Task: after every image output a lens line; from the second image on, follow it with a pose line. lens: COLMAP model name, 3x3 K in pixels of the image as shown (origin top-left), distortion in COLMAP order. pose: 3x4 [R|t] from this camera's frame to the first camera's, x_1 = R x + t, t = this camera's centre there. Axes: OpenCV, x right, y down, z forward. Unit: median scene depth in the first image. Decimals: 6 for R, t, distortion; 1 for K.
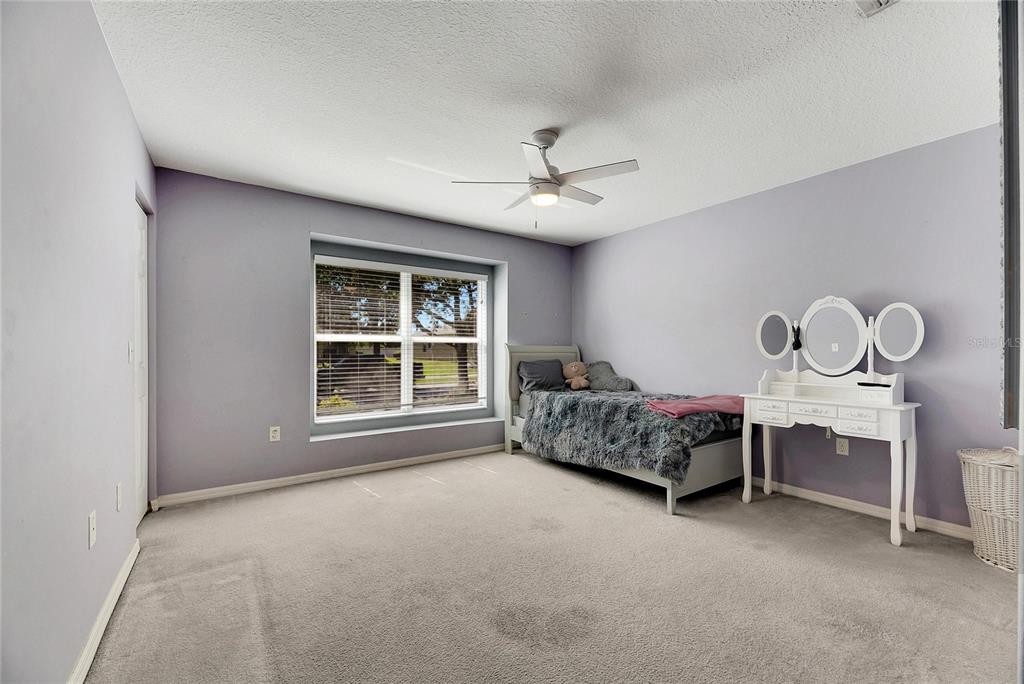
lens RADIAL K [[411.3, 0, 514.0], [0, 411.3, 347.5], [0, 0, 1]] dist [0.000562, -0.000270]
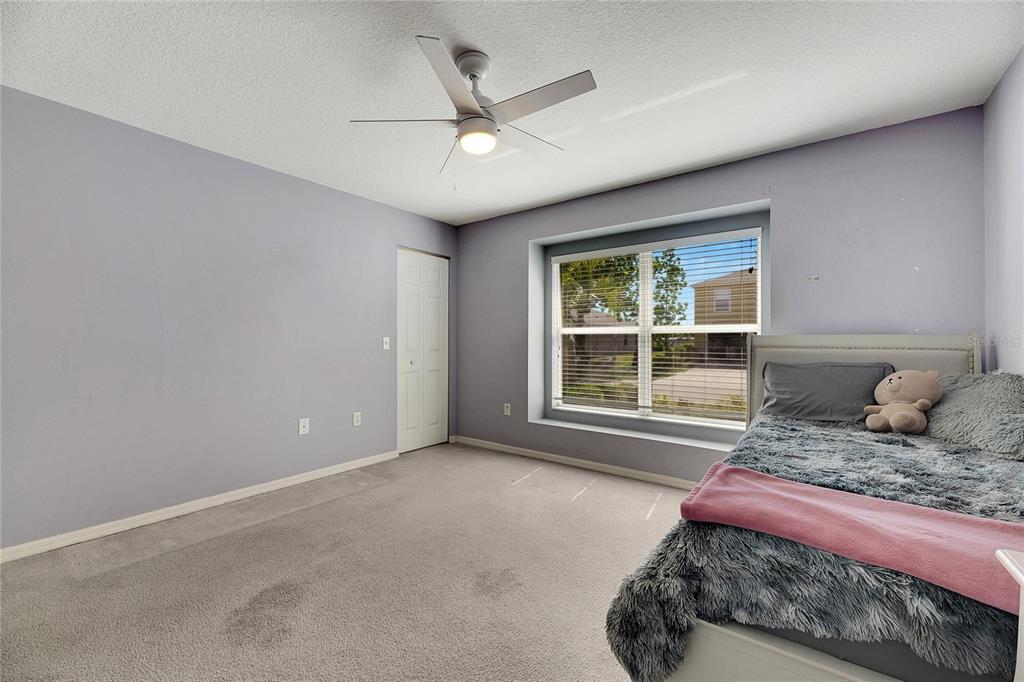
lens RADIAL K [[410.4, 0, 514.5], [0, 410.4, 341.9], [0, 0, 1]] dist [0.008114, -0.005110]
pose [[0.322373, 0.000364, -0.946613, 0.607692], [0.004803, 0.999986, 0.002020, 0.001872], [0.946601, -0.005198, 0.322367, 0.618899]]
